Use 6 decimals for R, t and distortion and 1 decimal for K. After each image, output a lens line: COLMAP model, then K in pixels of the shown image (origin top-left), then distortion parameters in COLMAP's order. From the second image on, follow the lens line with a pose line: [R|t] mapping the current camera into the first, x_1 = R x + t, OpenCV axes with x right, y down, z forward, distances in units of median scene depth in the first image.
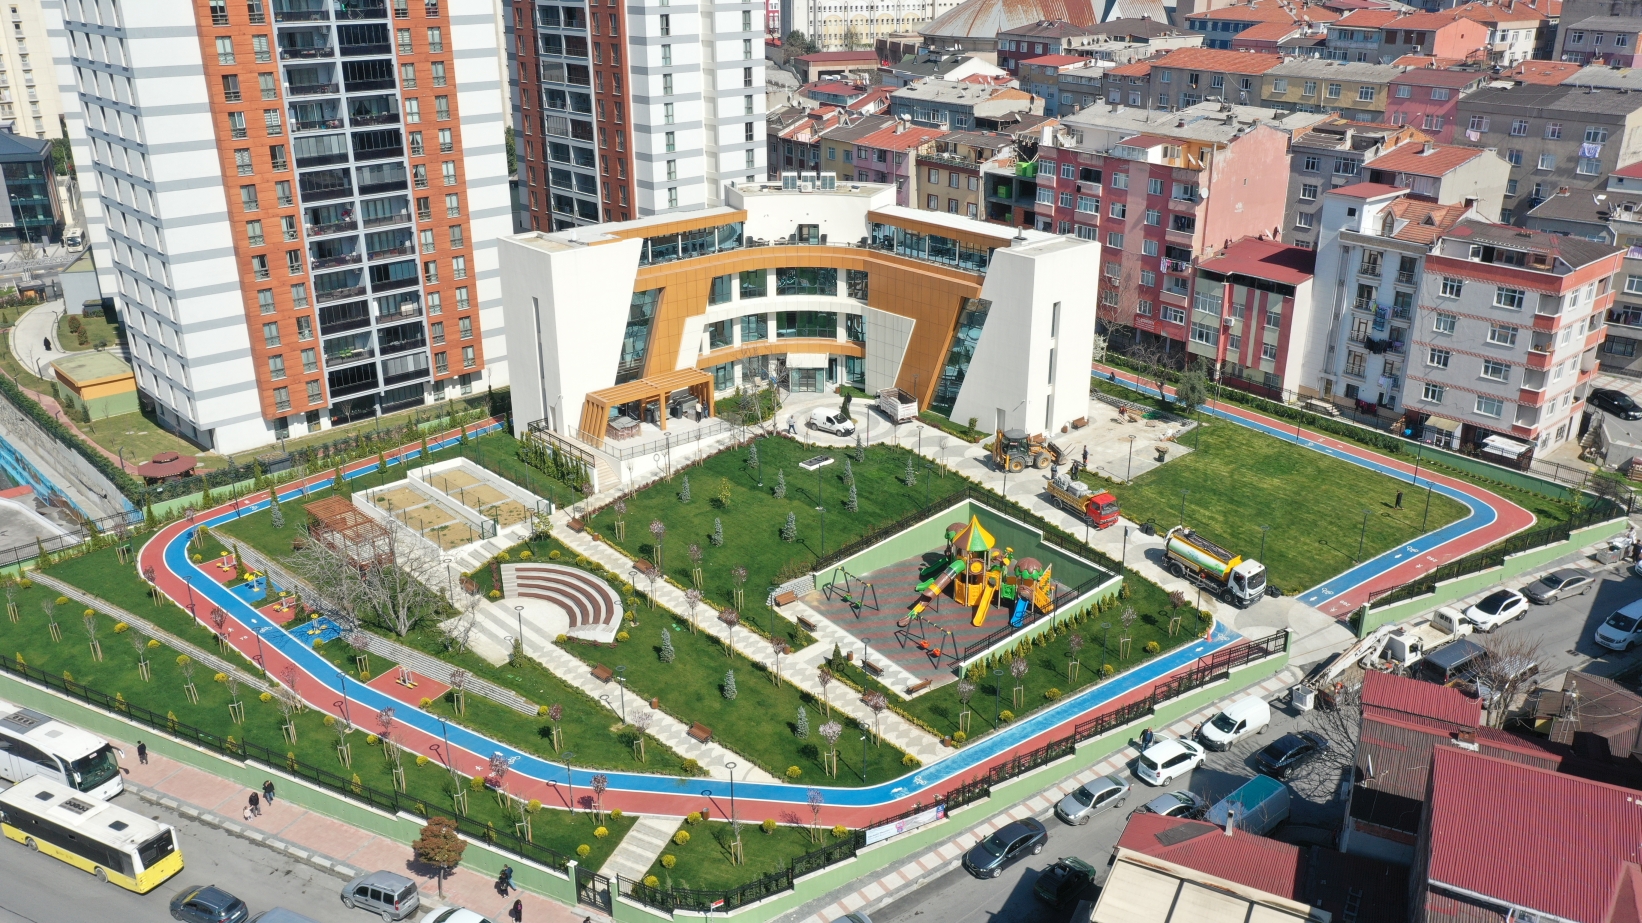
lens RADIAL K [[1330.3, 0, 821.0], [0, 1330.3, 461.5], [0, 0, 1]] dist [0.000593, 0.004087]
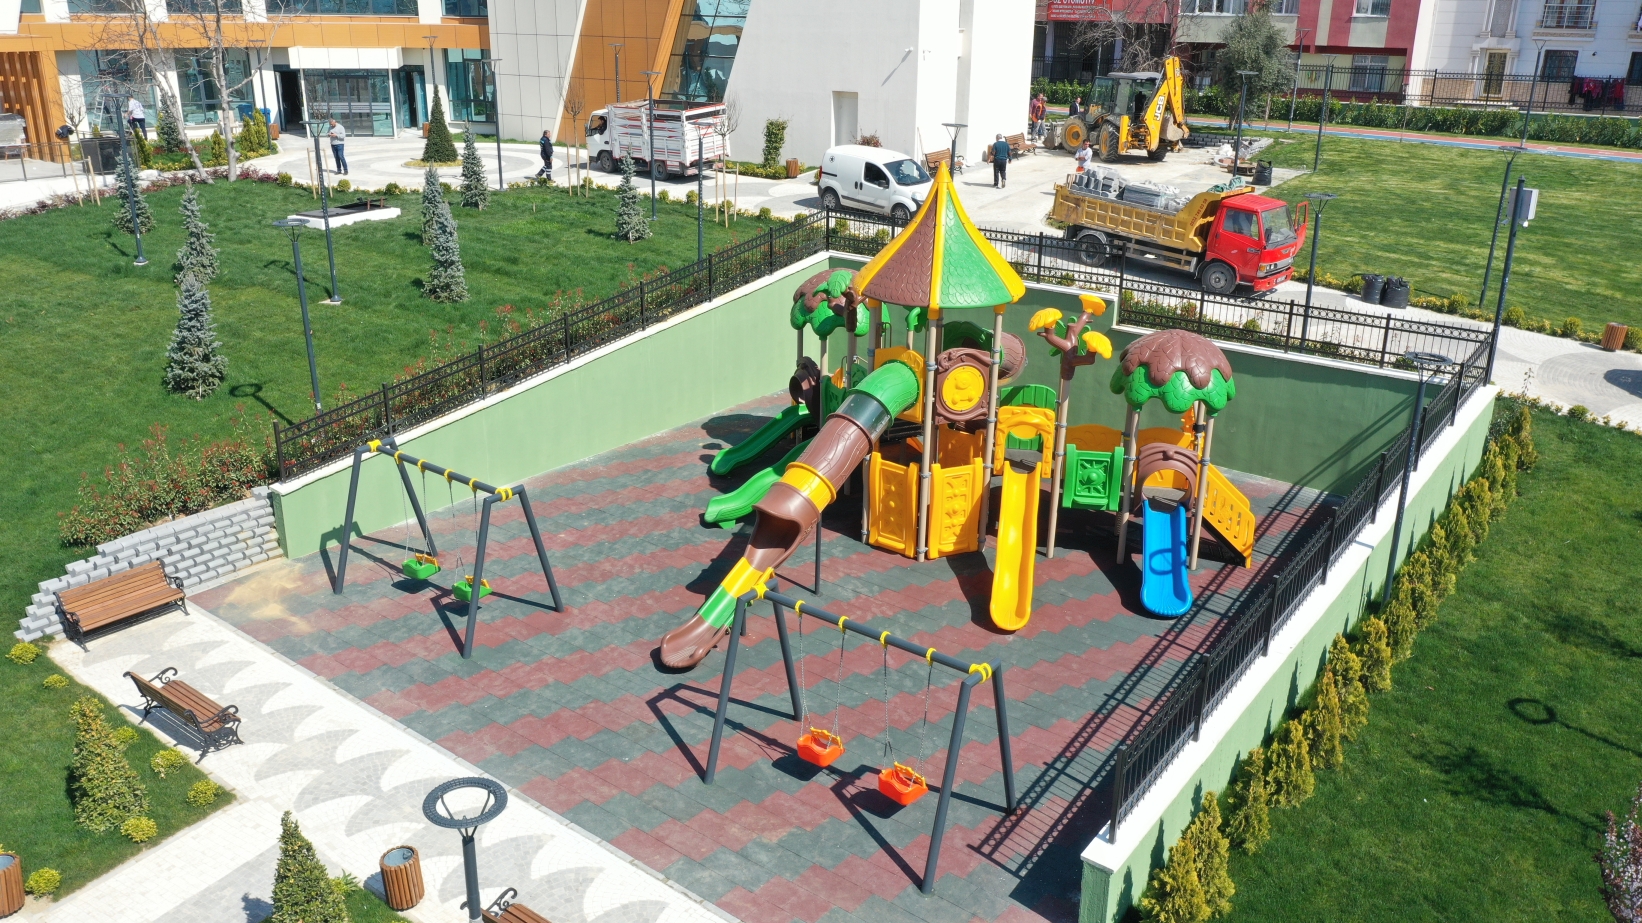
lens RADIAL K [[1297.7, 0, 821.0], [0, 1297.7, 461.5], [0, 0, 1]] dist [-0.006715, -0.005256]
pose [[0.967995, -0.074687, 0.239599, 0.028096], [0.084505, 0.995942, -0.030956, 0.078375], [-0.236314, 0.050213, 0.970378, 0.624885]]
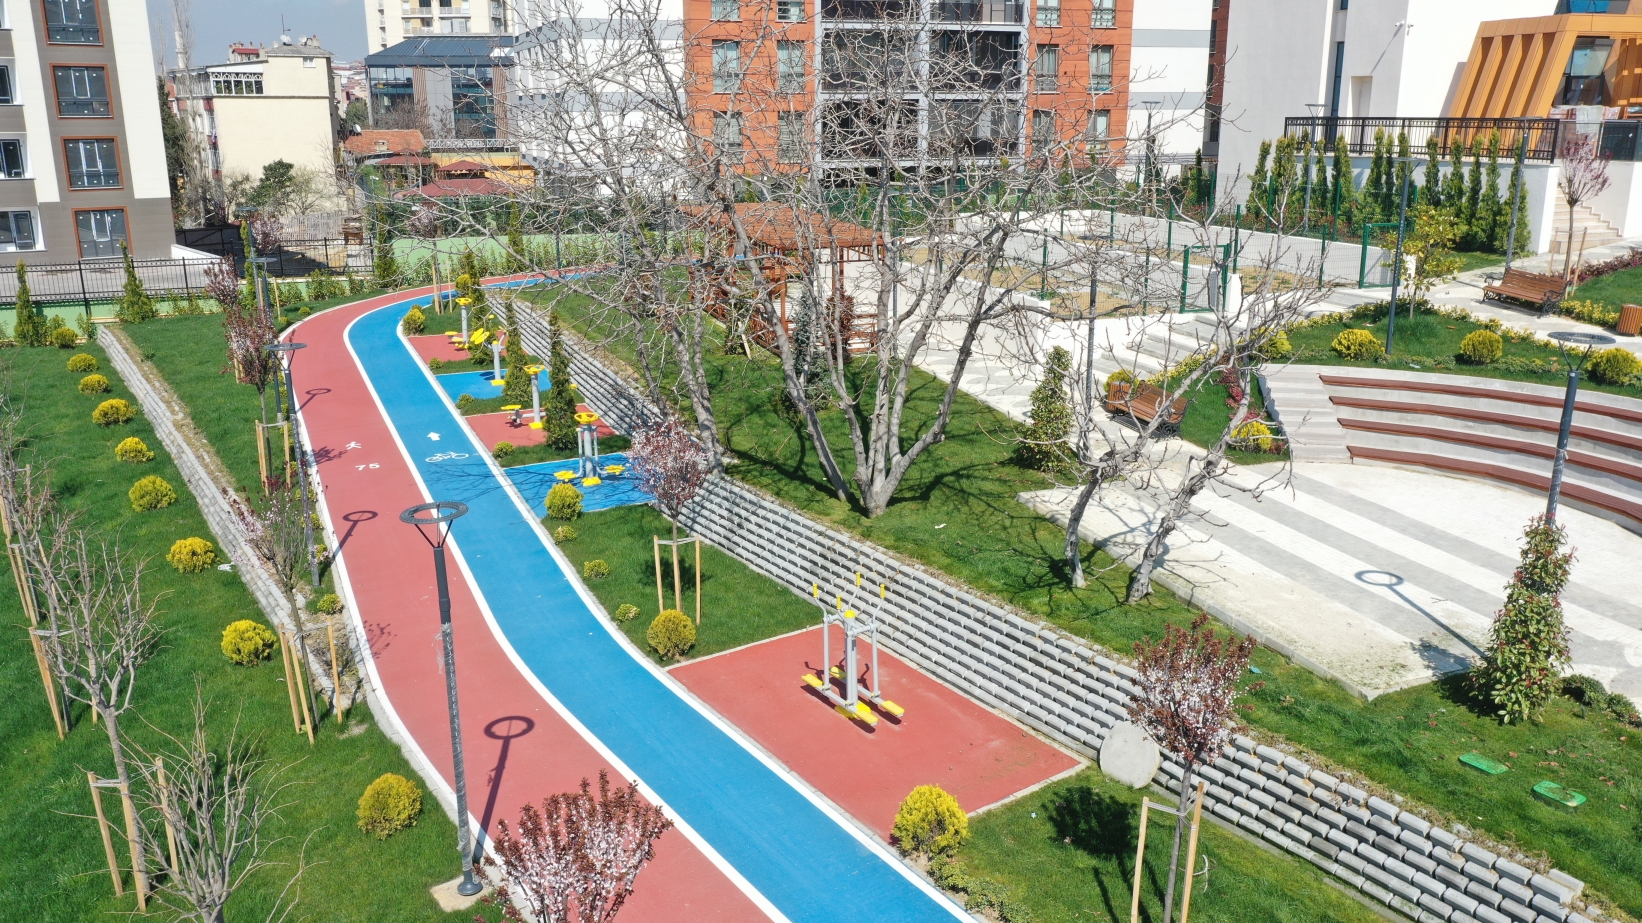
lens RADIAL K [[1330.3, 0, 821.0], [0, 1330.3, 461.5], [0, 0, 1]] dist [0.000593, 0.004087]
pose [[0.918051, 0.106657, -0.381847, -0.184317], [-0.147227, 0.985978, -0.078566, 0.111428], [0.368113, 0.128346, 0.920880, 0.612704]]
